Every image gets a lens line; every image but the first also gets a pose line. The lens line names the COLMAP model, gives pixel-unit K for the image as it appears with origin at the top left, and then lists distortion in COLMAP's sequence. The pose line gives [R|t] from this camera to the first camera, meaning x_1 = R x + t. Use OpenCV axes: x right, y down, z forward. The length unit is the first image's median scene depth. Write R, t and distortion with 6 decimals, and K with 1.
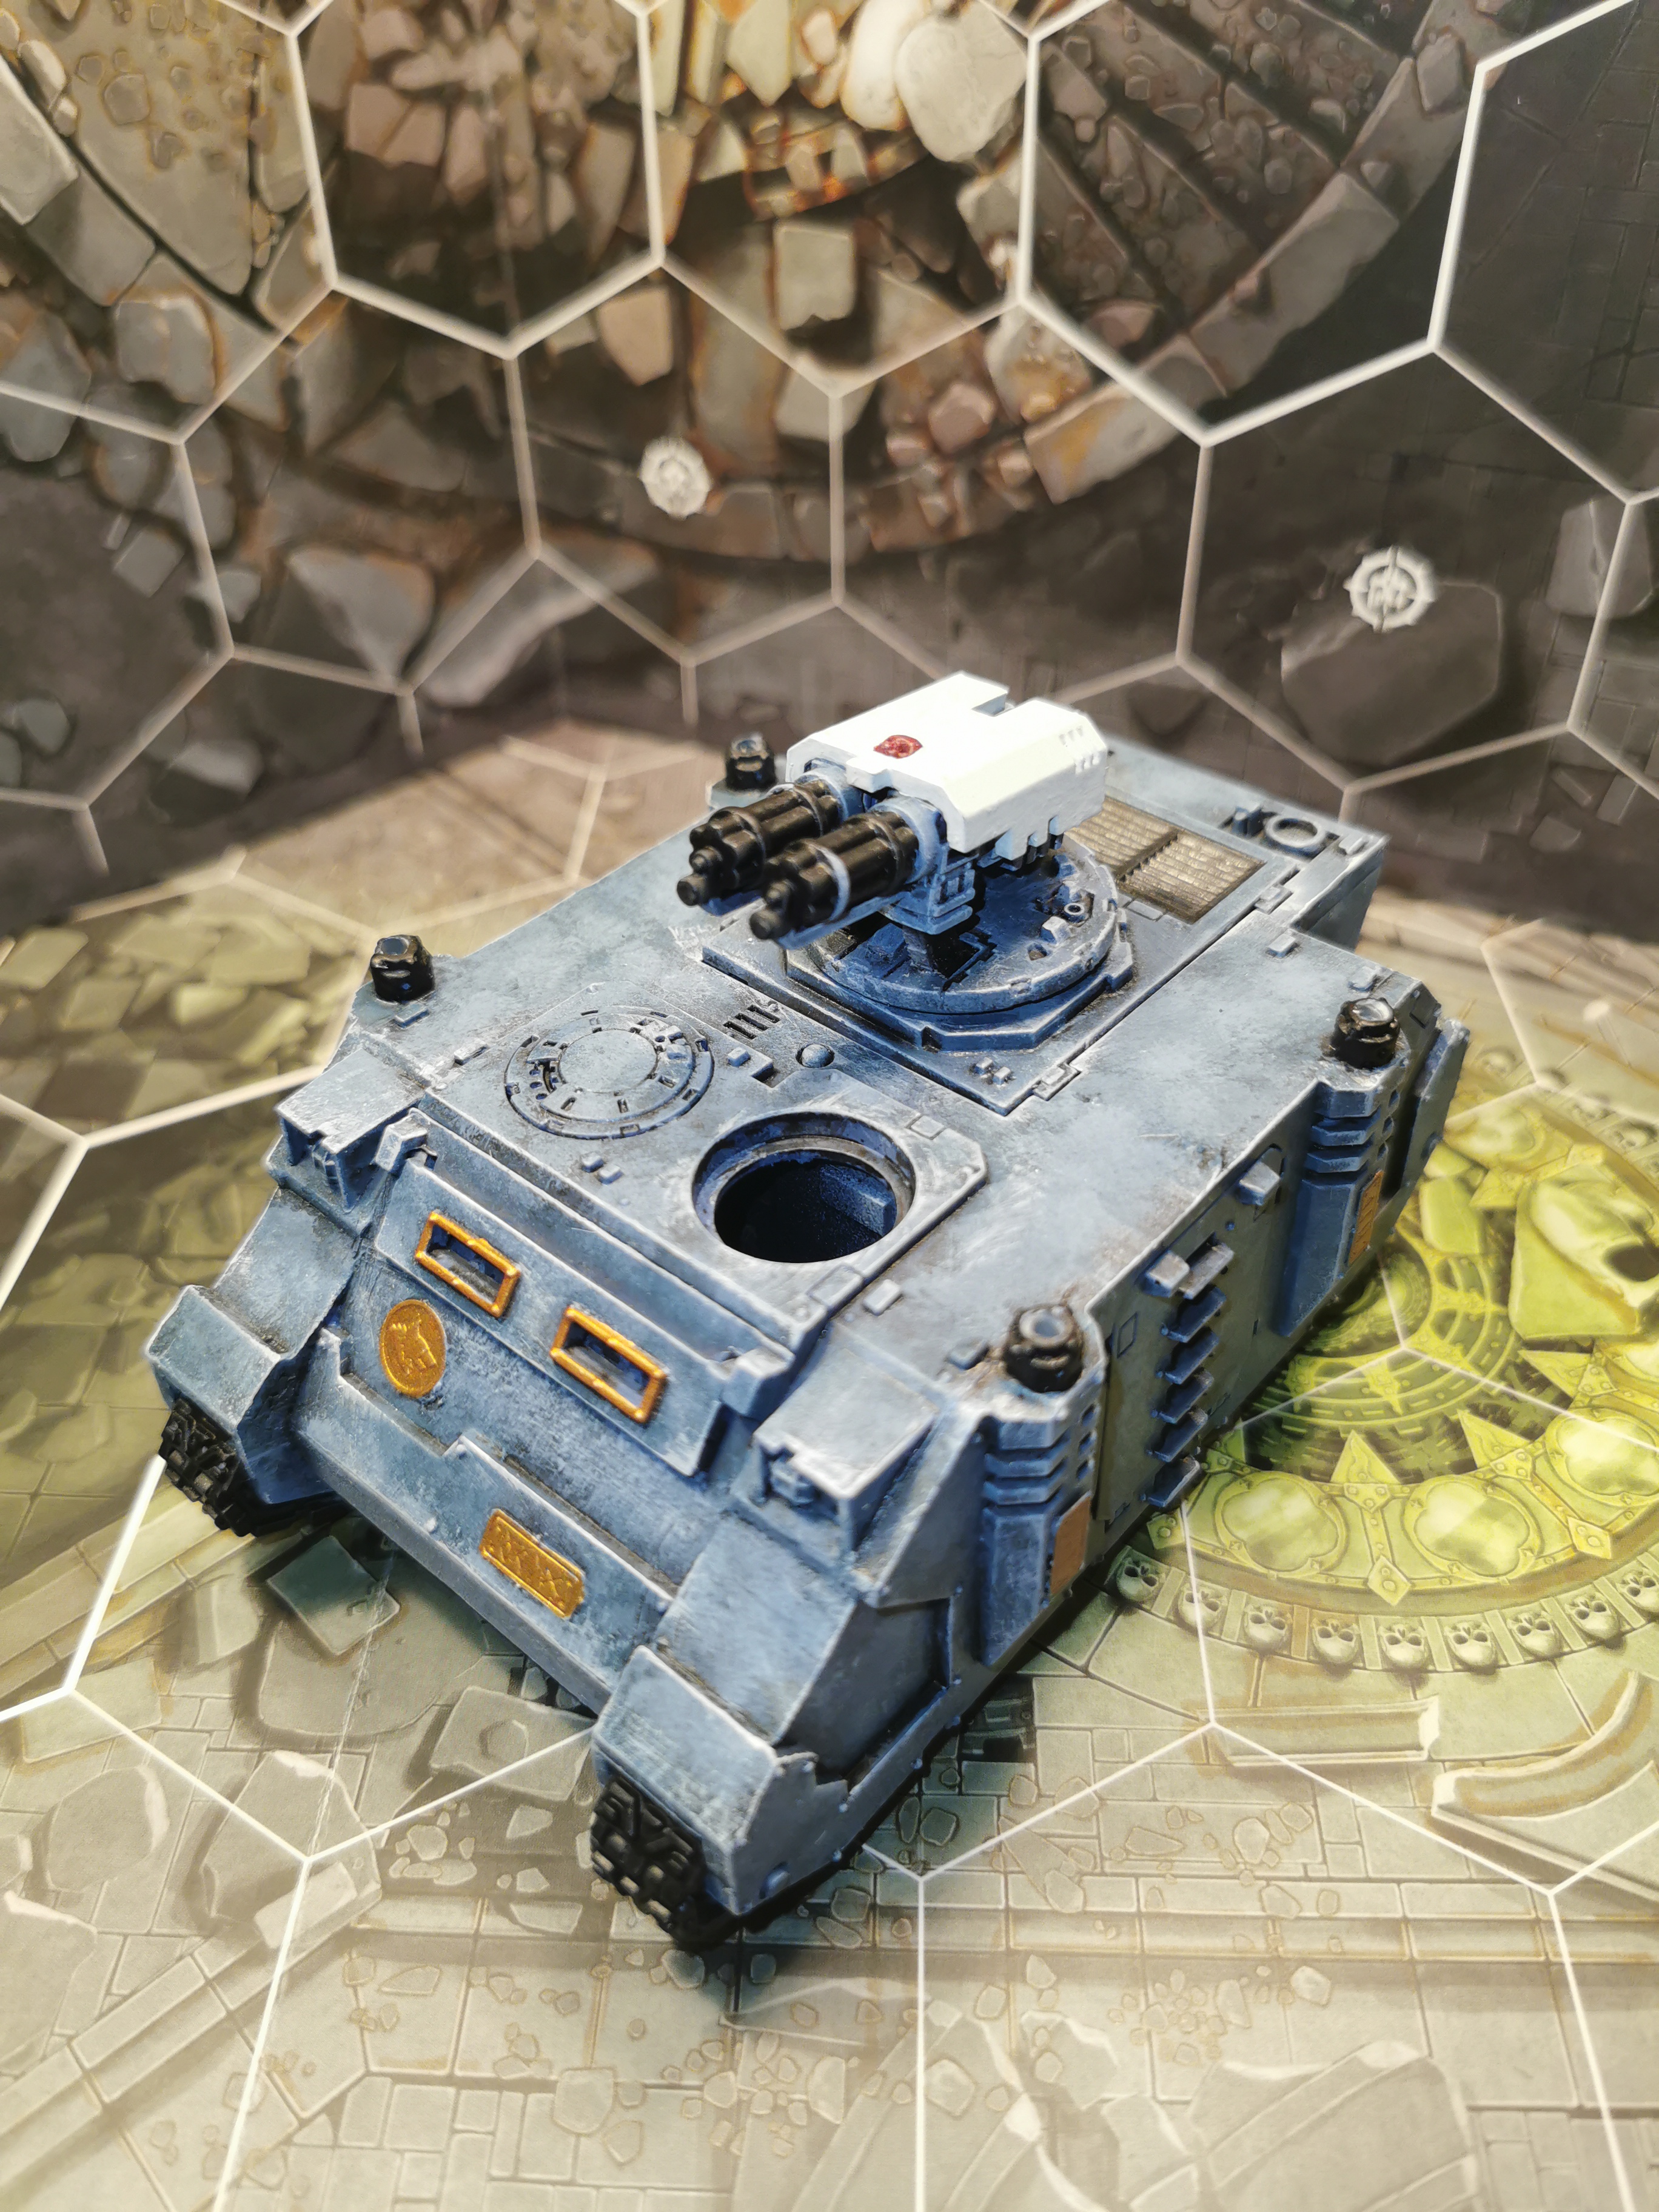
lens RADIAL K [[1815.4, 0, 839.0], [0, 1815.4, 1086.2], [0, 0, 1]] dist [0.053846, -0.165957]
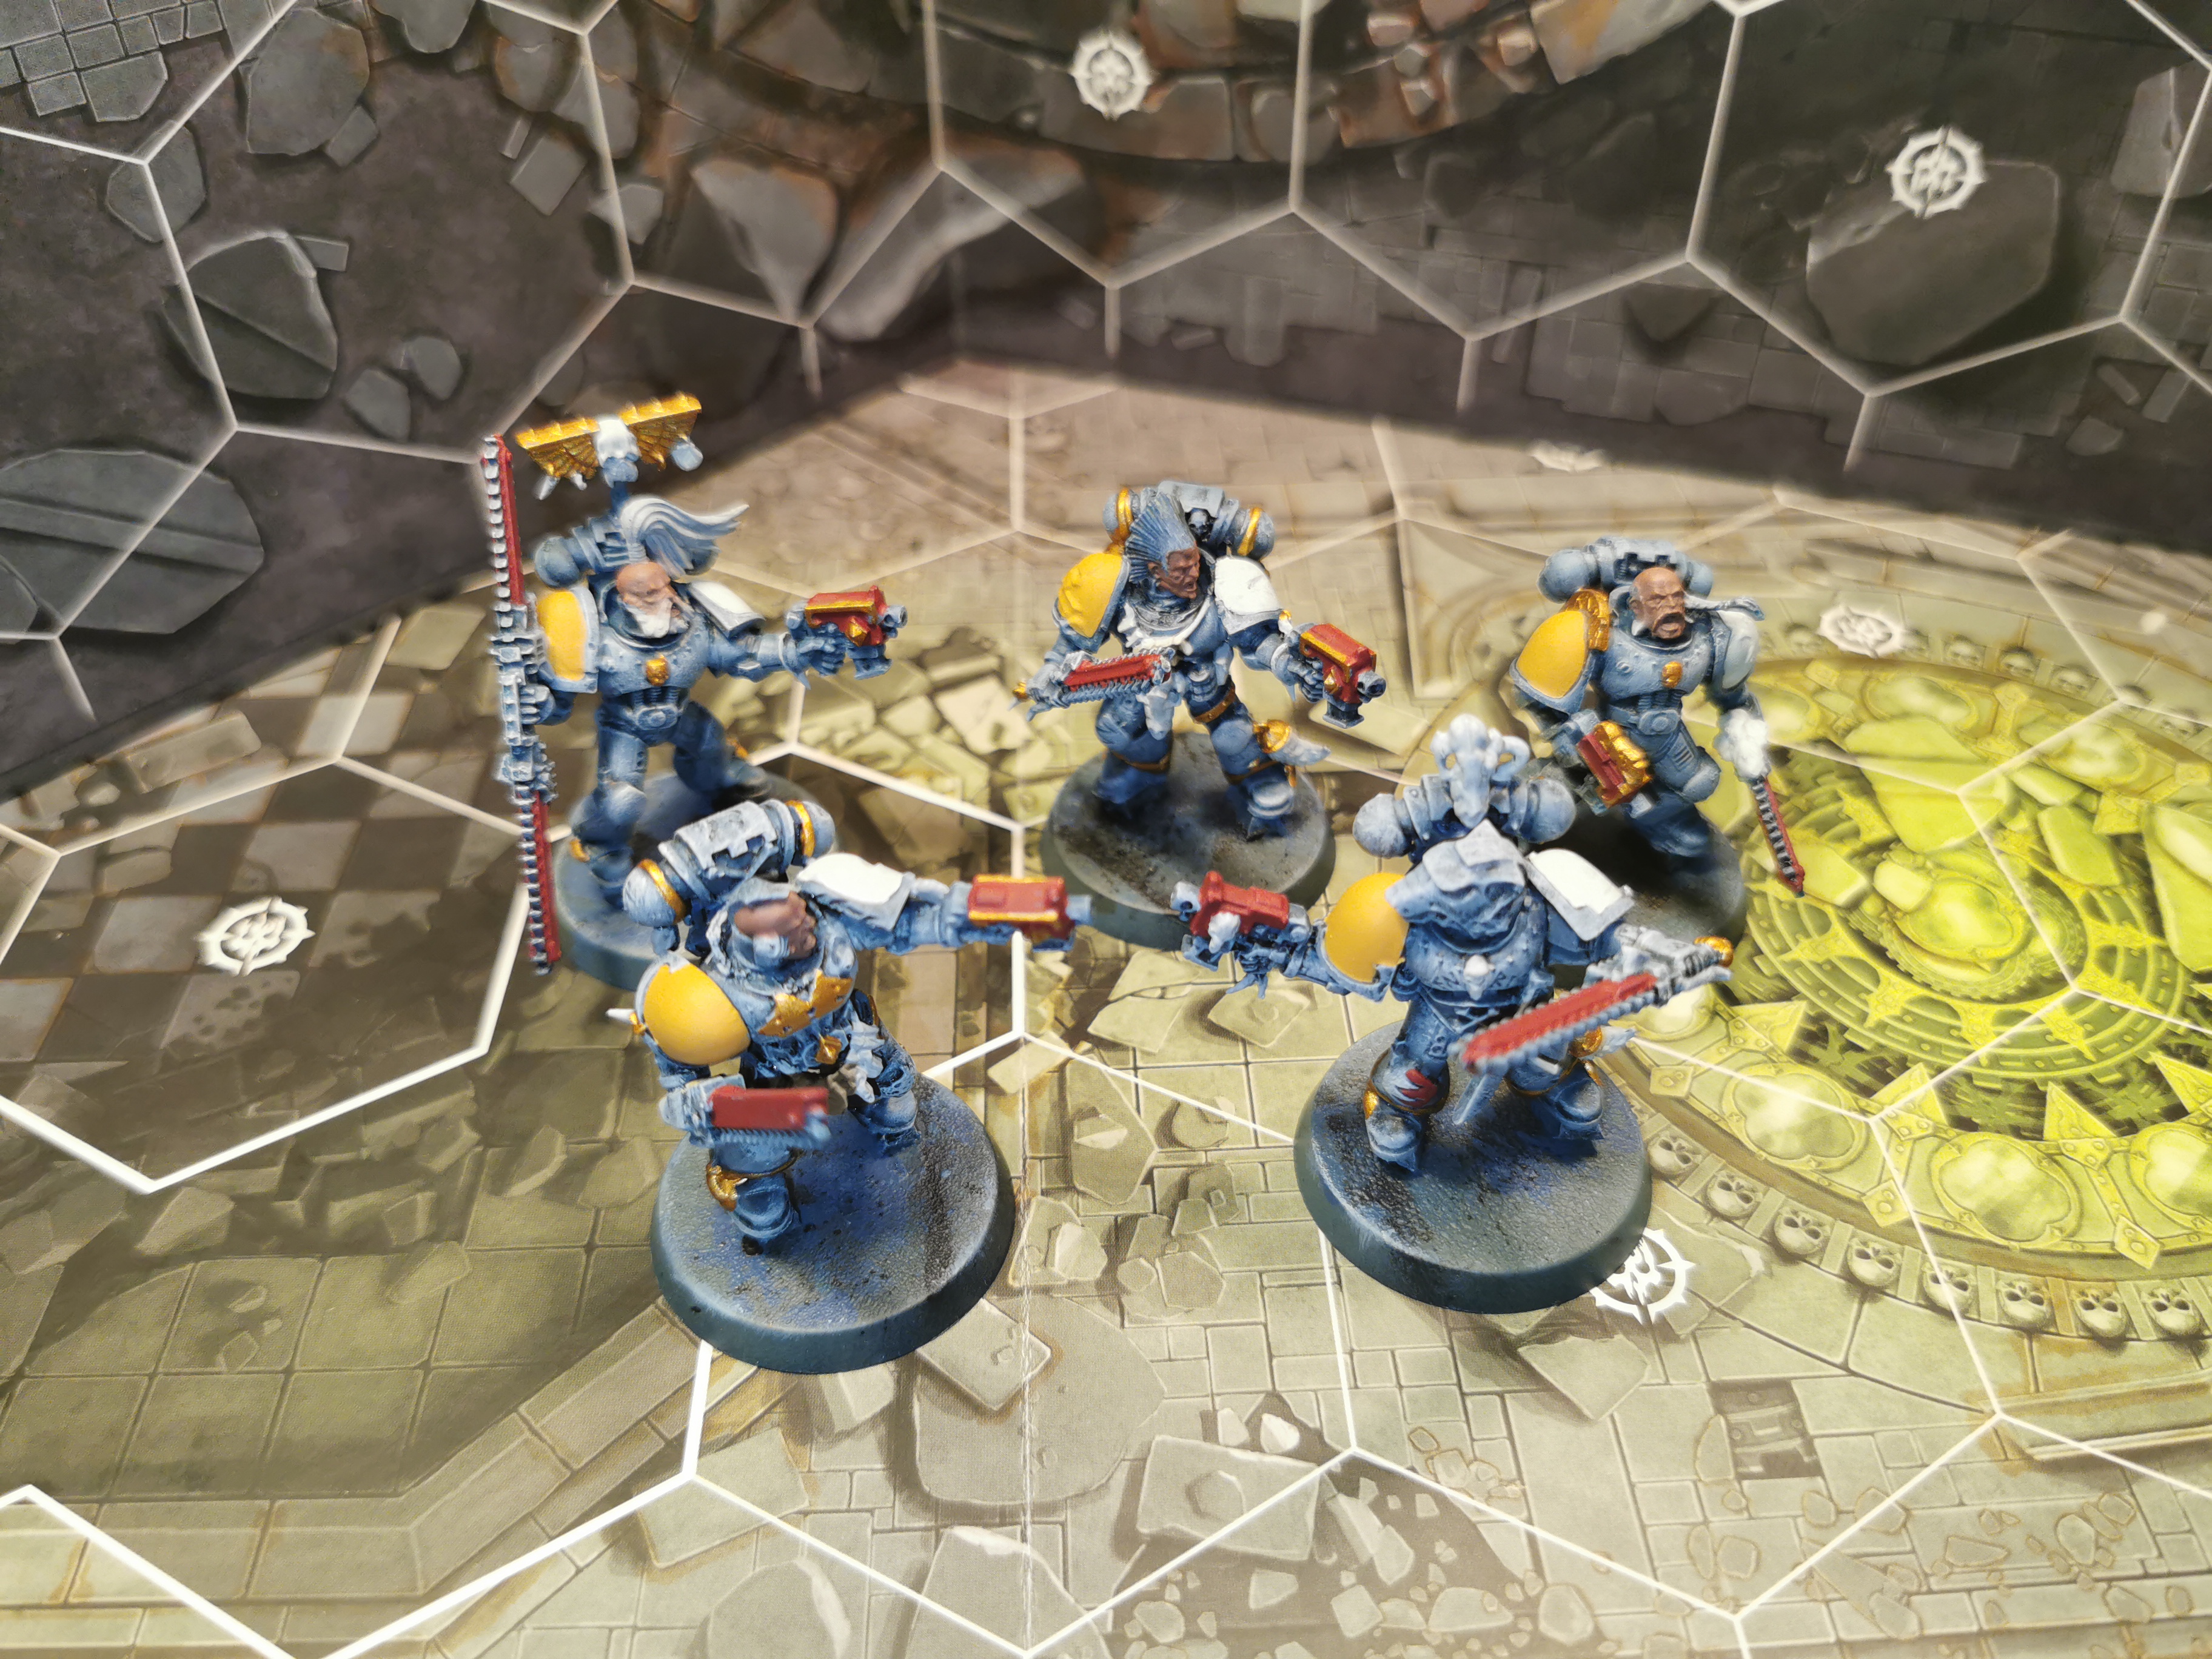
lens RADIAL K [[1815.4, 0, 1106.0], [0, 1815.4, 829.5], [0, 0, 1]] dist [0.053846, -0.165957]
pose [[0.996548, -0.049137, 0.066912, -0.195910], [0.046727, 0.998218, 0.037119, 0.005814], [-0.068616, -0.033864, 0.997068, 0.105254]]
